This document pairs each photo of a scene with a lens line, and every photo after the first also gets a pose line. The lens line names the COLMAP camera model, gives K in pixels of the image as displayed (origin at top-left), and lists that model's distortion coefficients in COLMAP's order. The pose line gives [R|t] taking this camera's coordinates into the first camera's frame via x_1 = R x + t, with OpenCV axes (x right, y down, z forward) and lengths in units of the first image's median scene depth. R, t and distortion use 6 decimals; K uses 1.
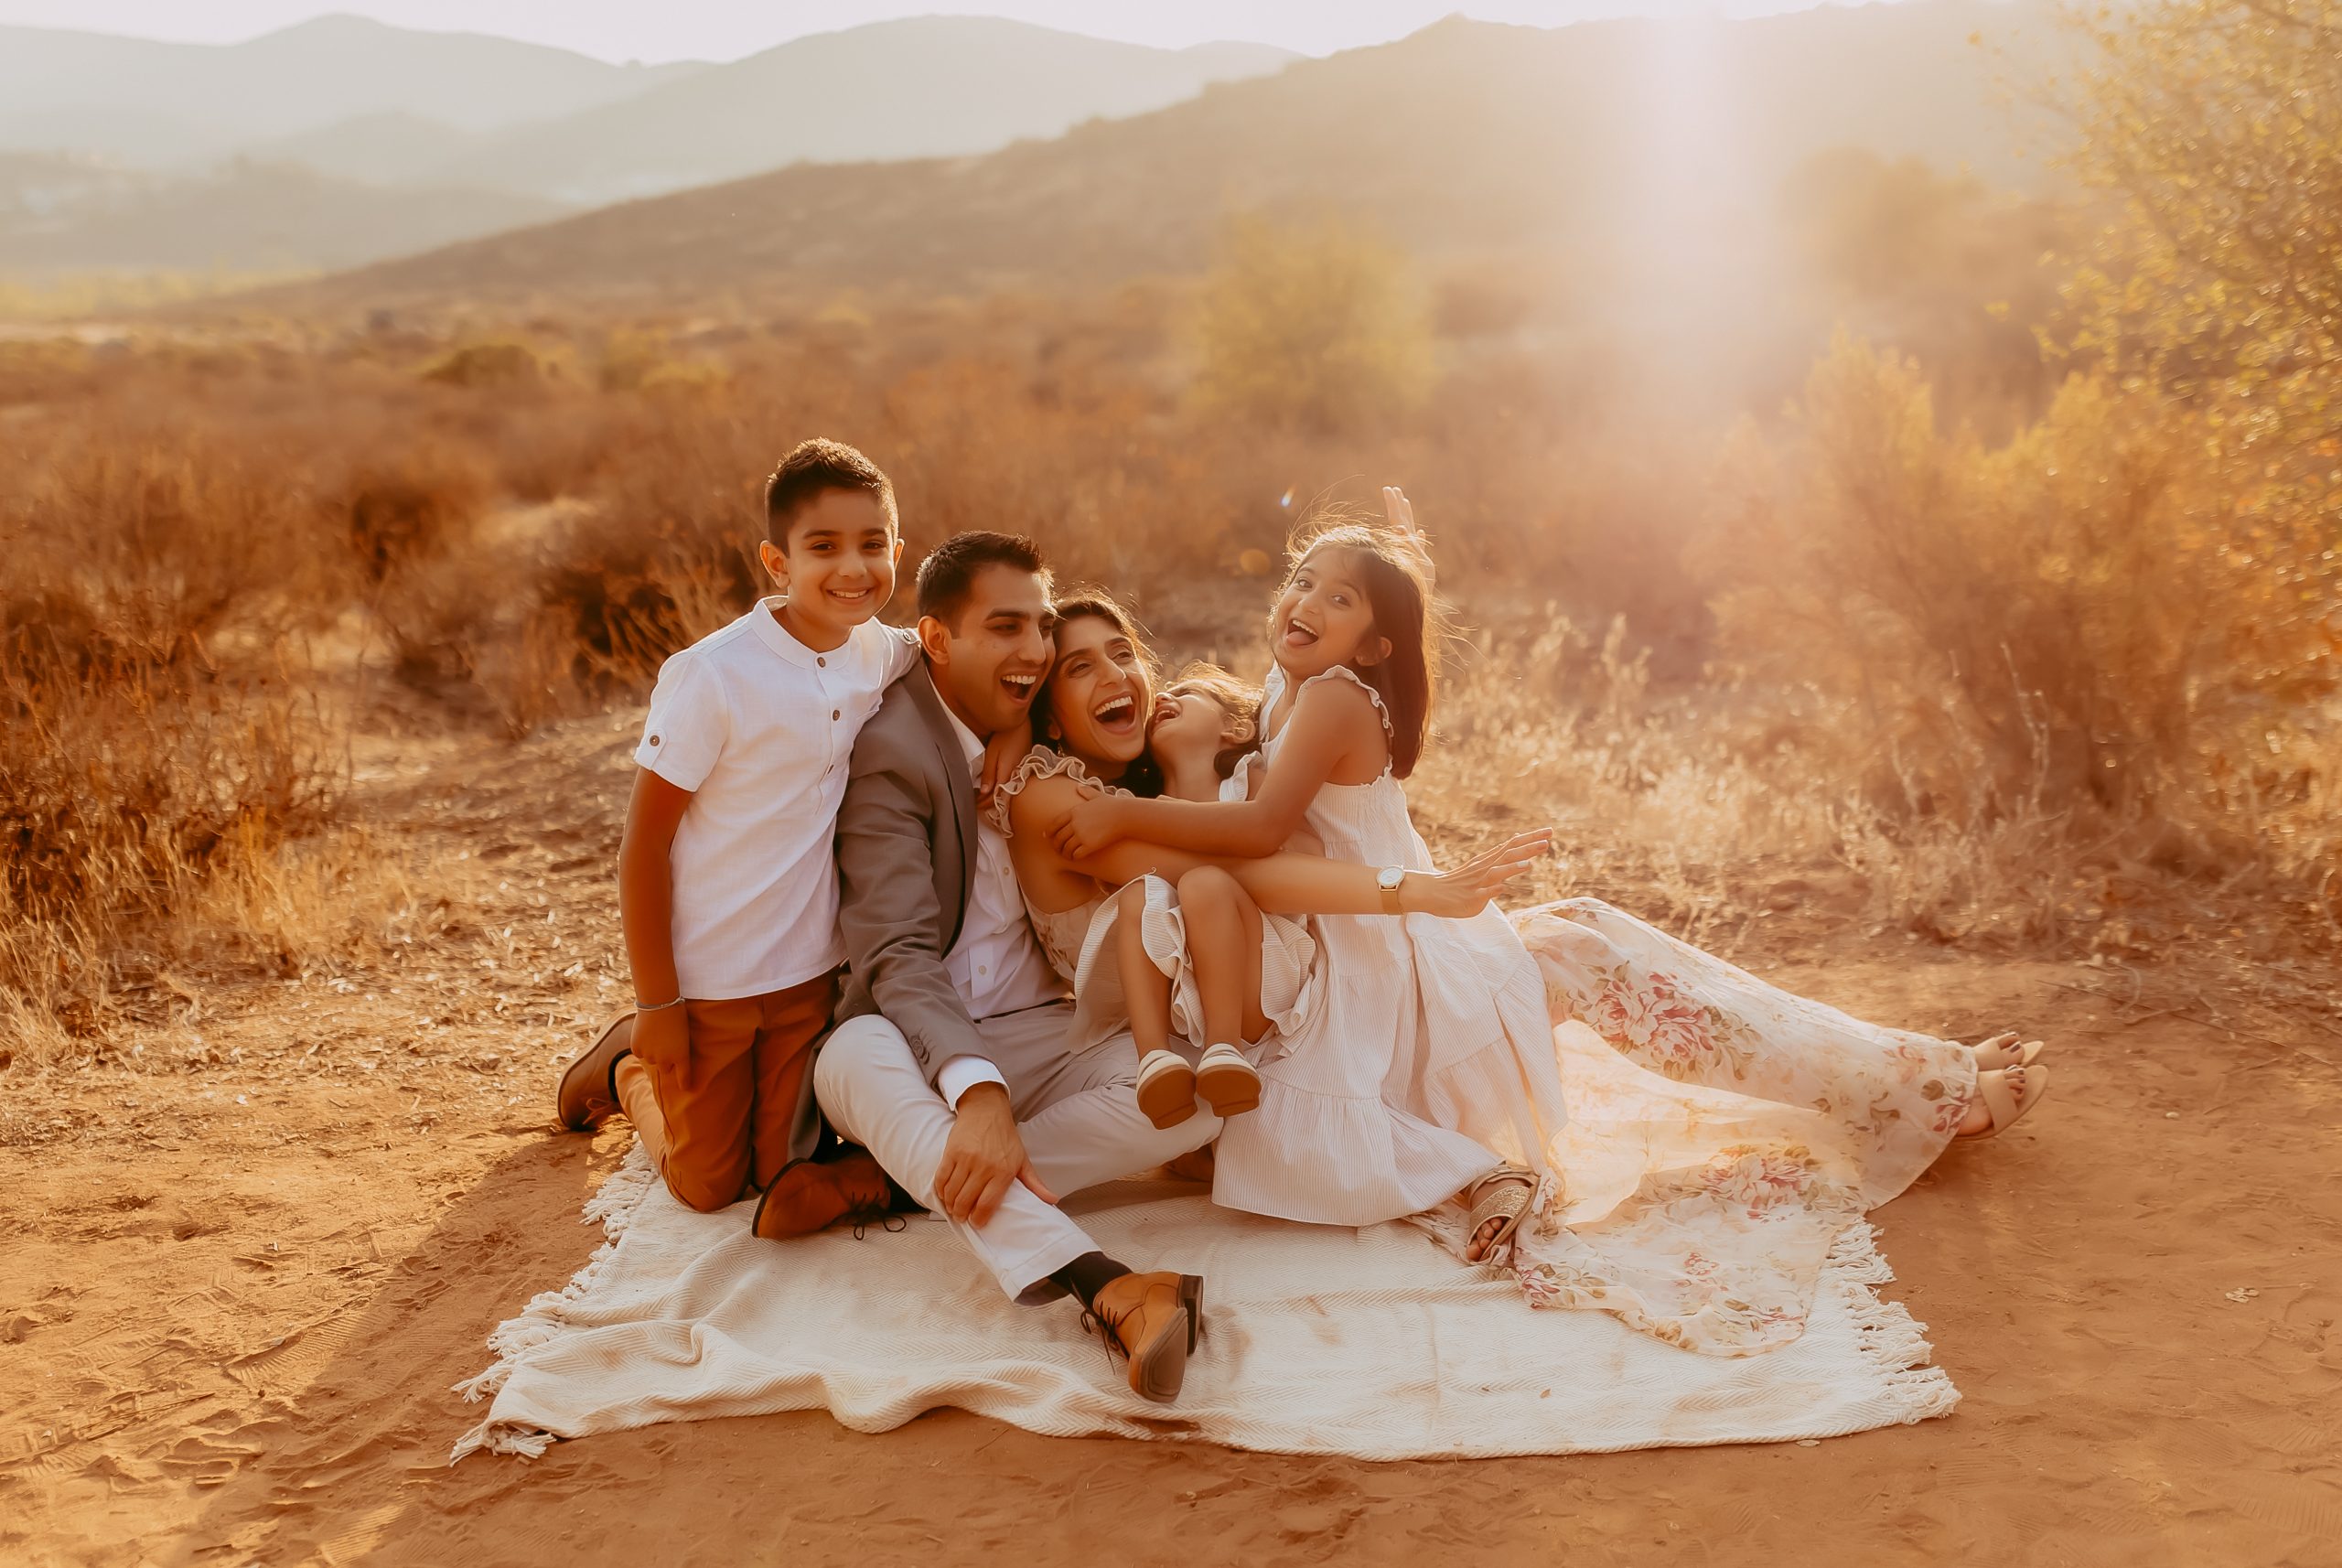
lens RADIAL K [[2433.2, 0, 1129.4], [0, 2433.2, 893.0], [0, 0, 1]] dist [0.000269, 0.000000]
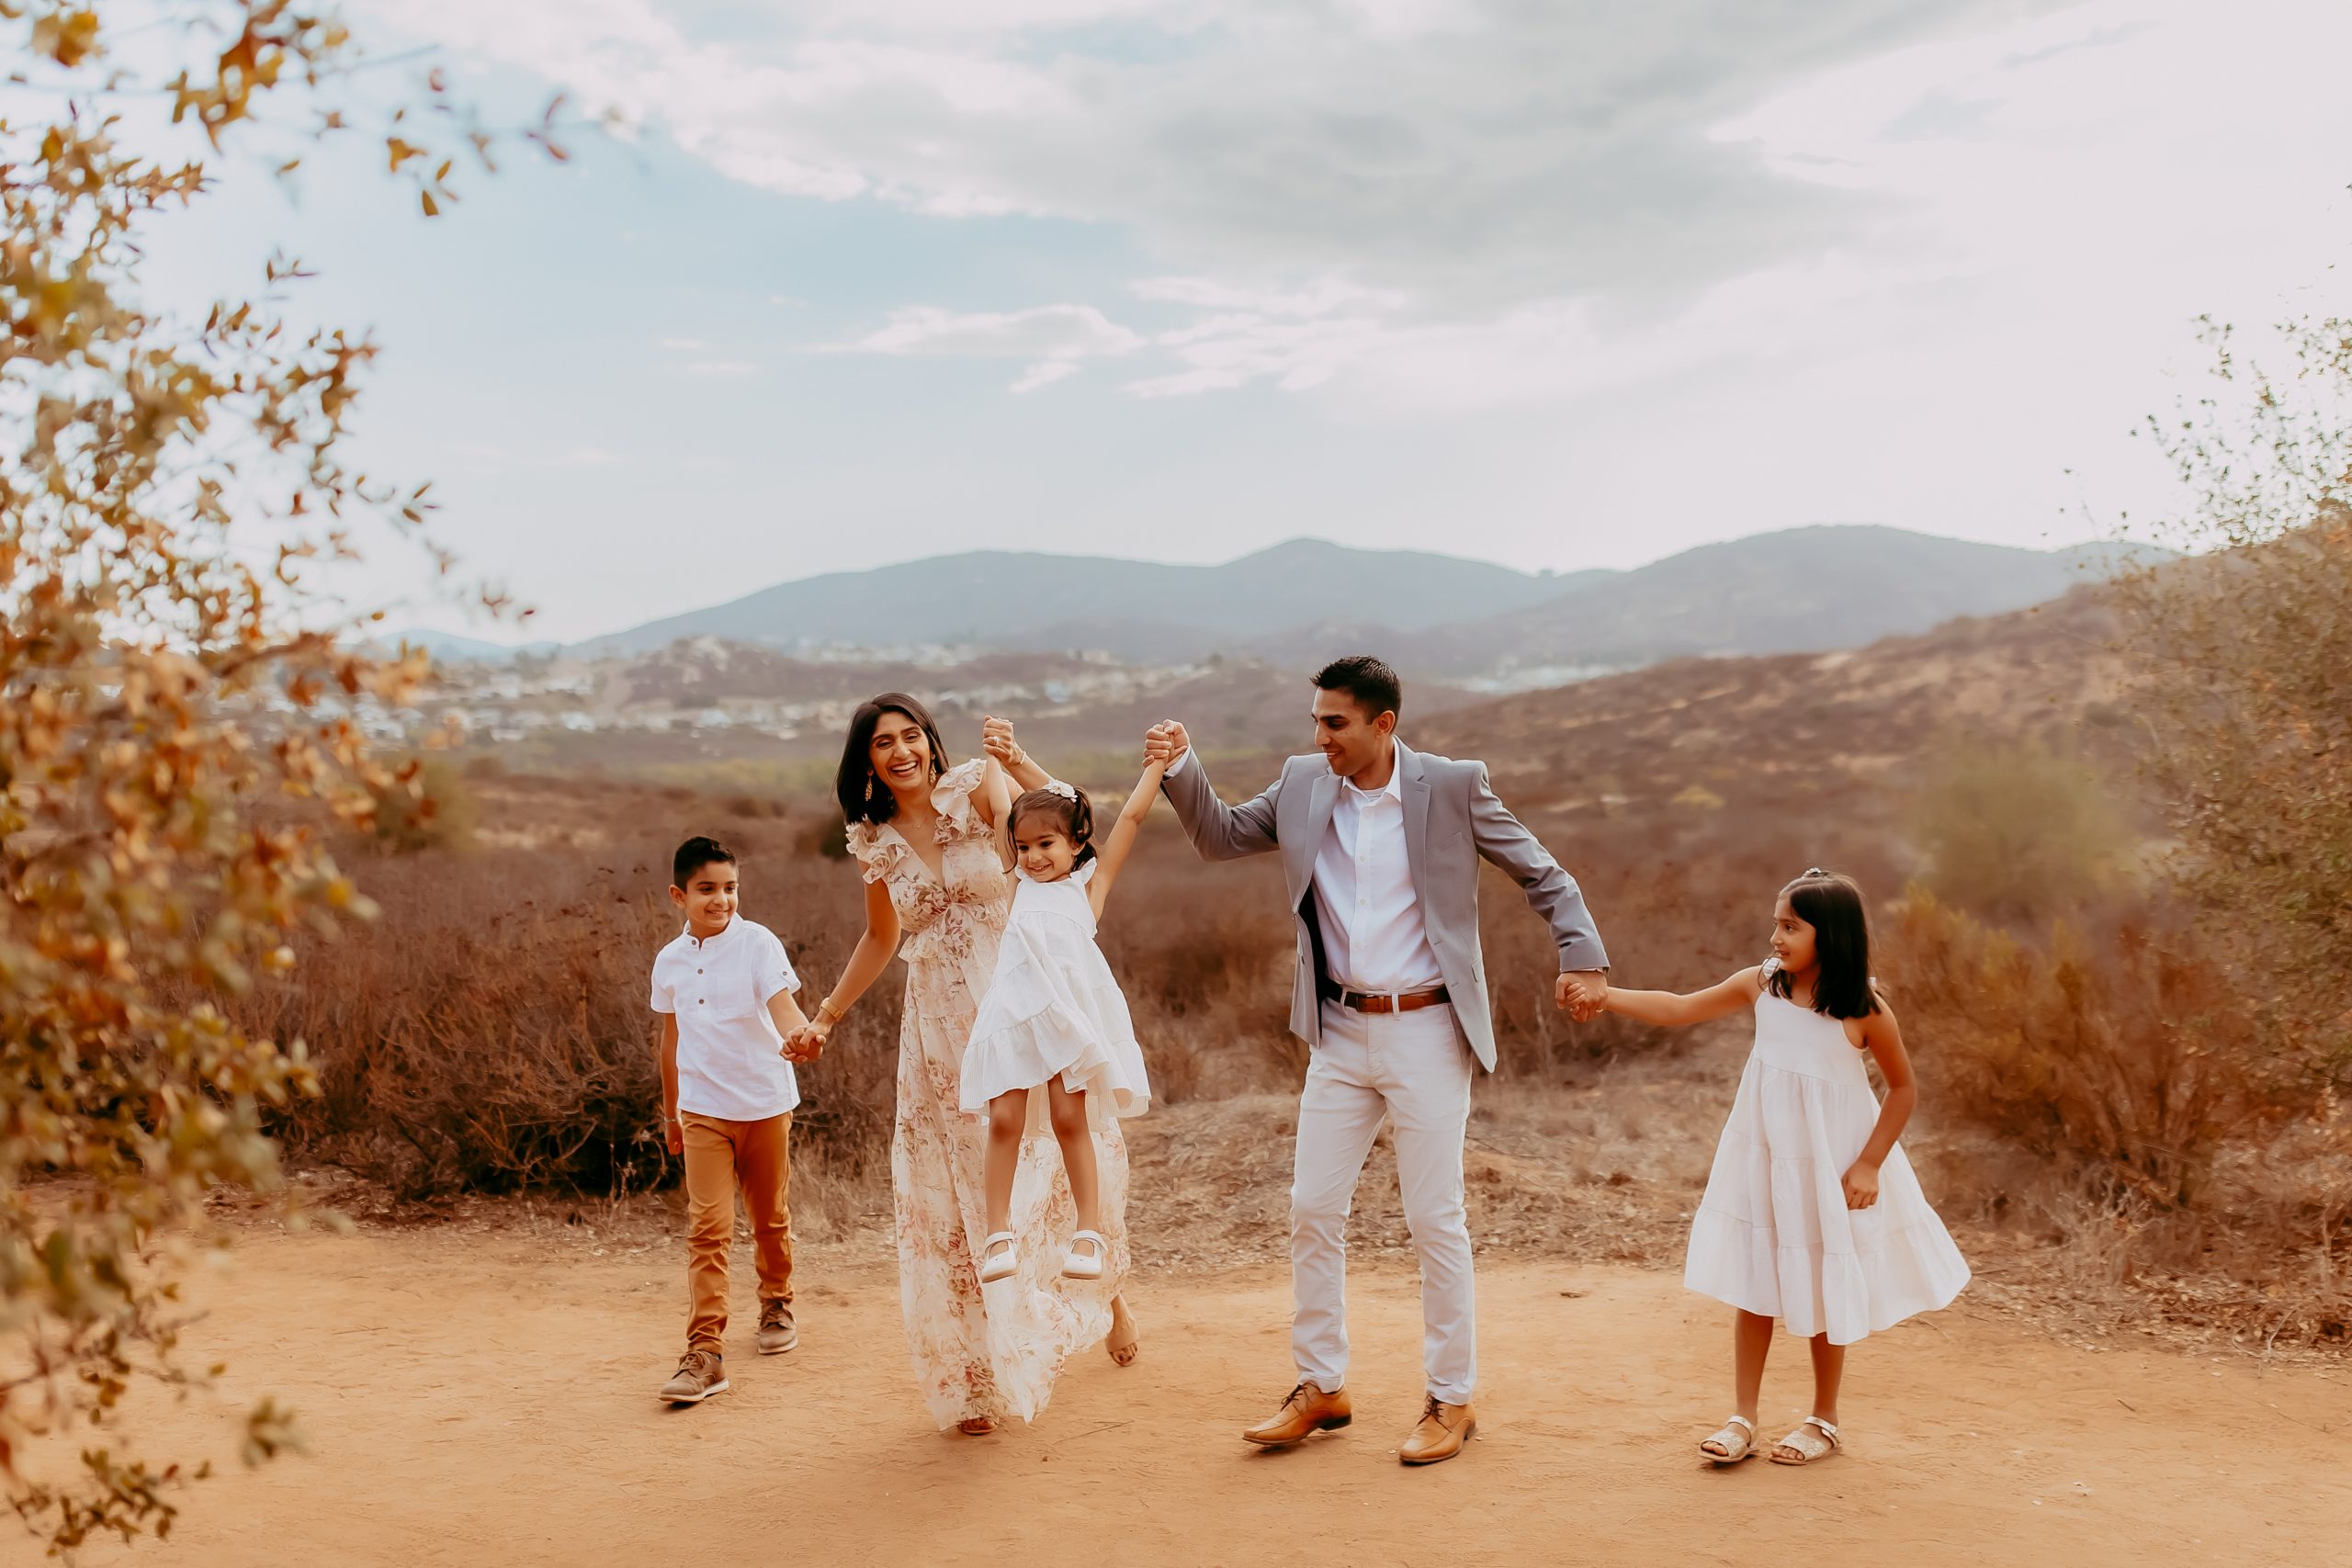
lens RADIAL K [[2252.6, 0, 1189.2], [0, 2252.6, 912.7], [0, 0, 1]] dist [0.001572, 0.000000]
pose [[0.939078, 0.030611, -0.342339, 0.361830], [-0.090622, 0.982833, -0.160706, 0.060530], [0.331543, 0.181938, 0.925731, -0.506356]]
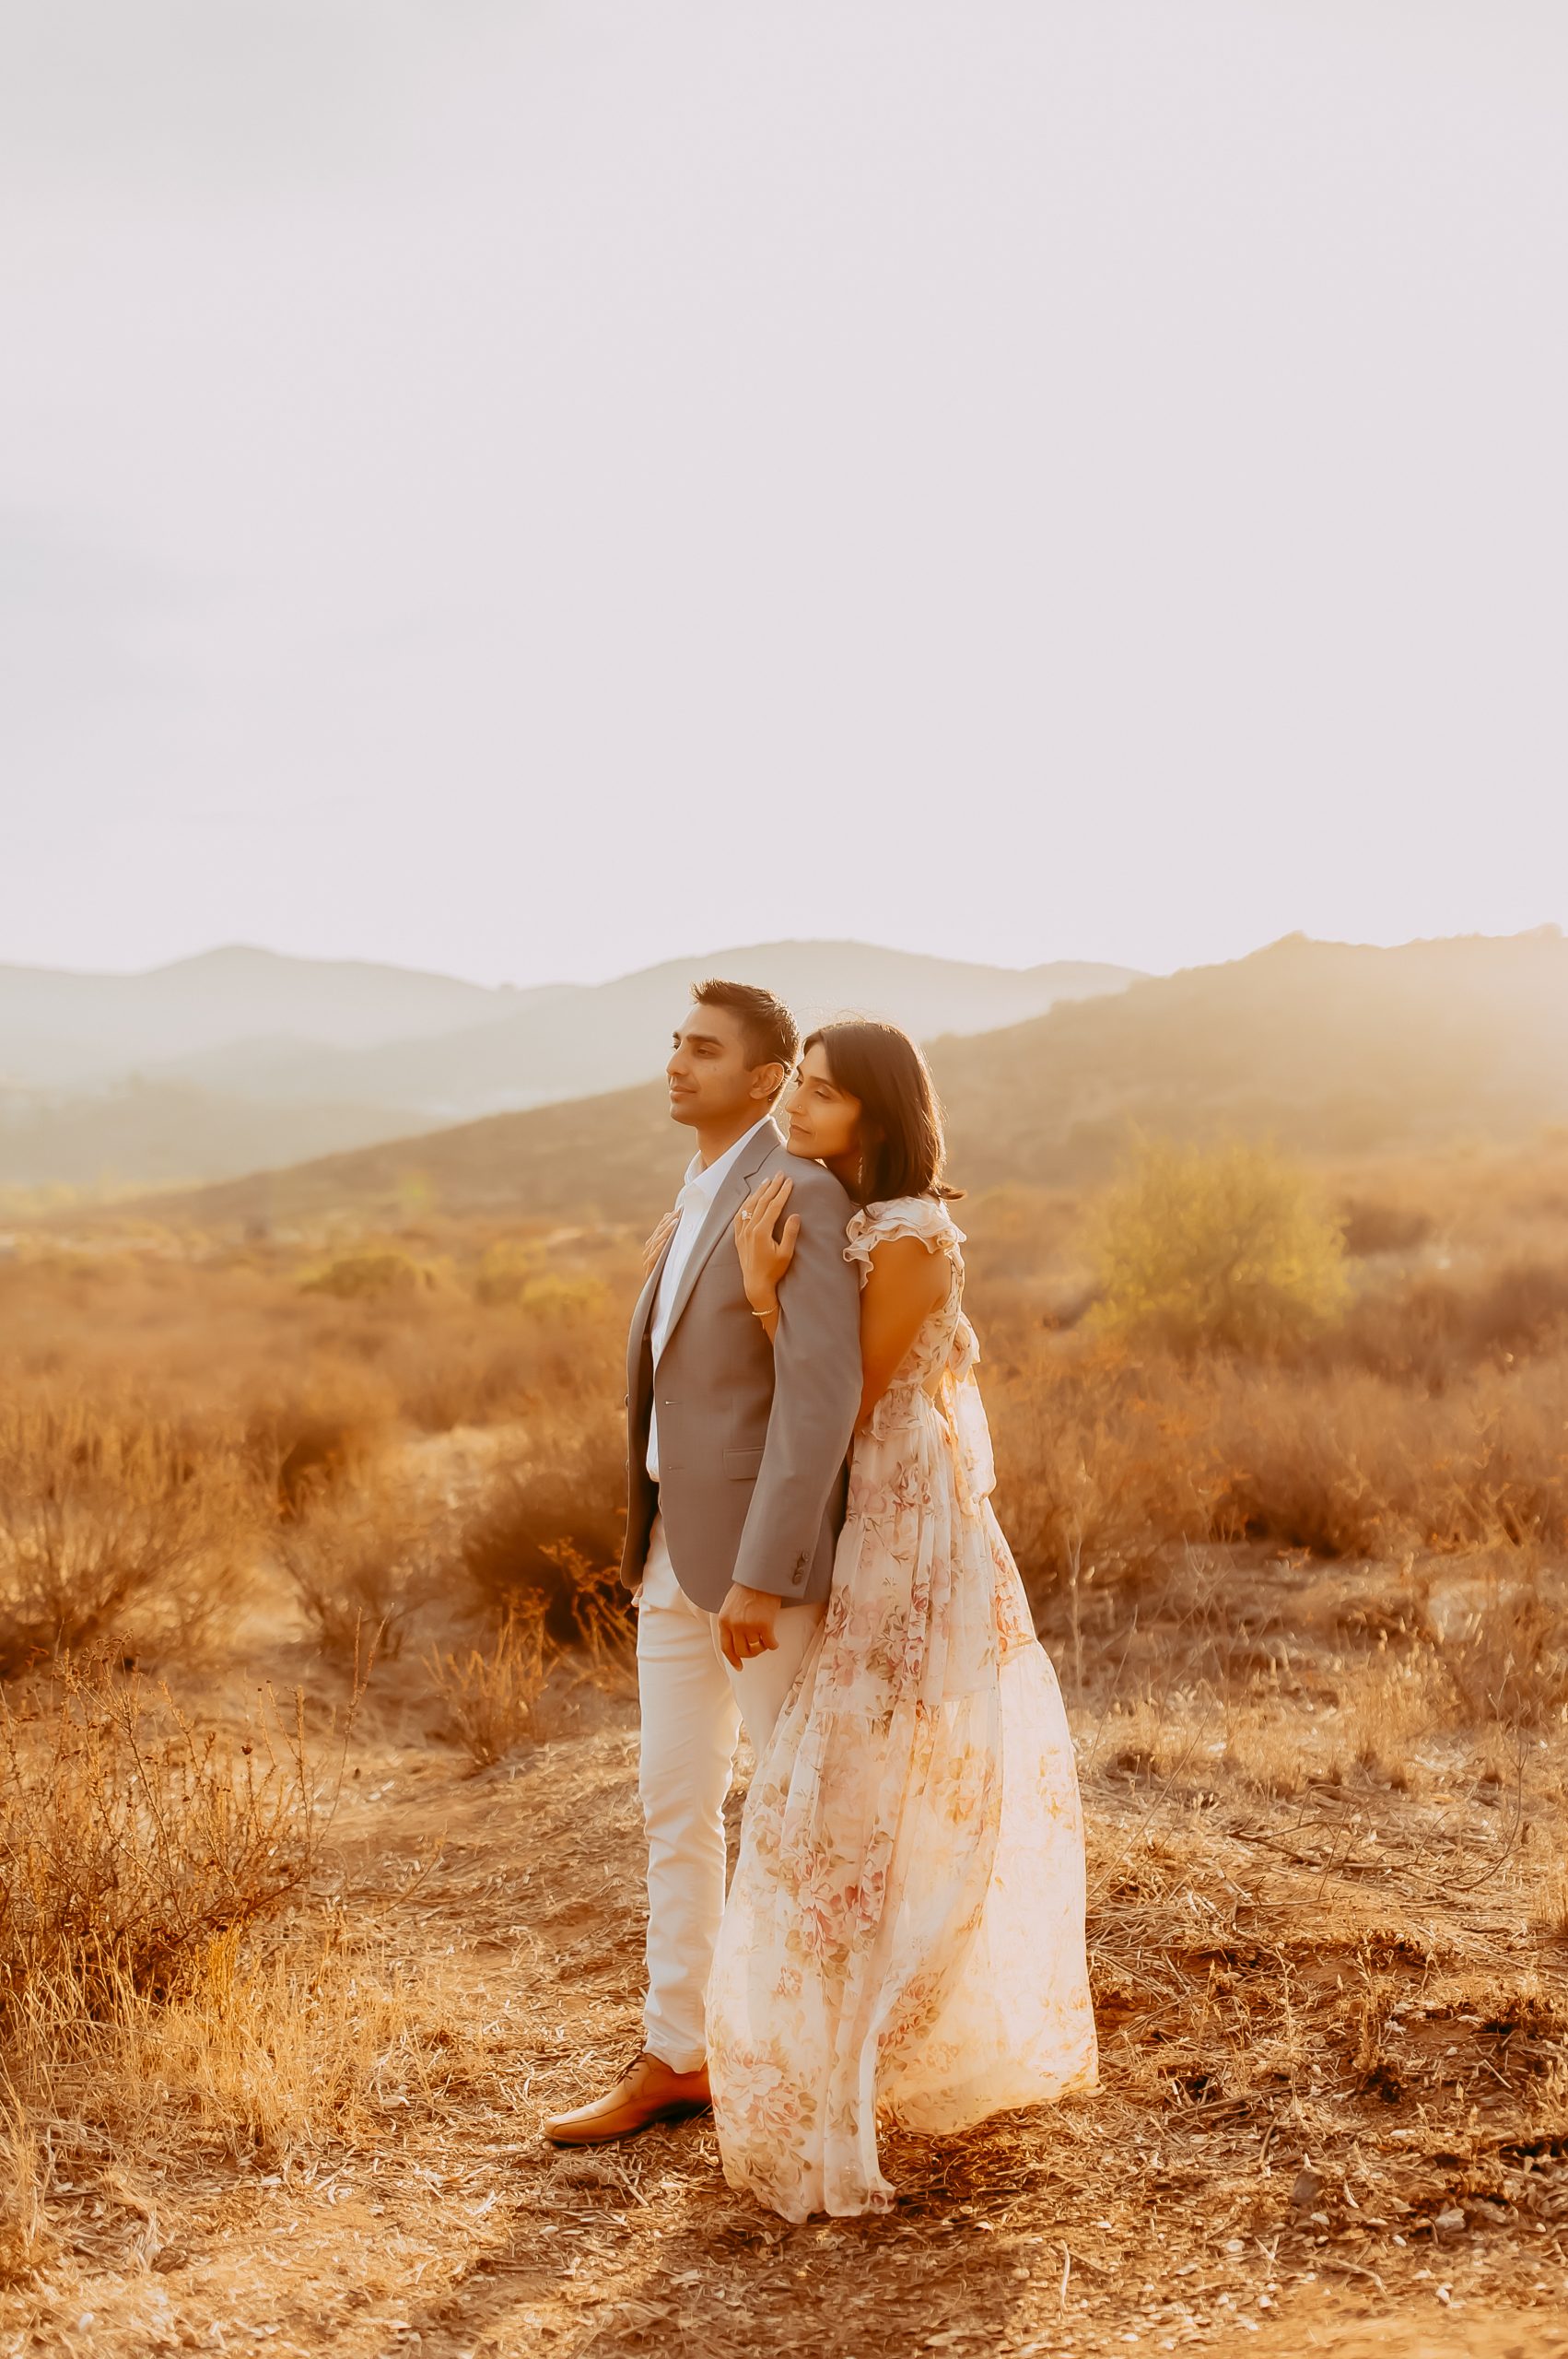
lens RADIAL K [[2450.6, 0, 798.3], [0, 2450.6, 1120.8], [0, 0, 1]] dist [0.000269, 0.000000]
pose [[0.997423, -0.006642, -0.071438, -0.109613], [-0.012852, 0.963057, -0.268990, -0.073467], [0.070585, 0.269215, 0.960490, 0.160724]]
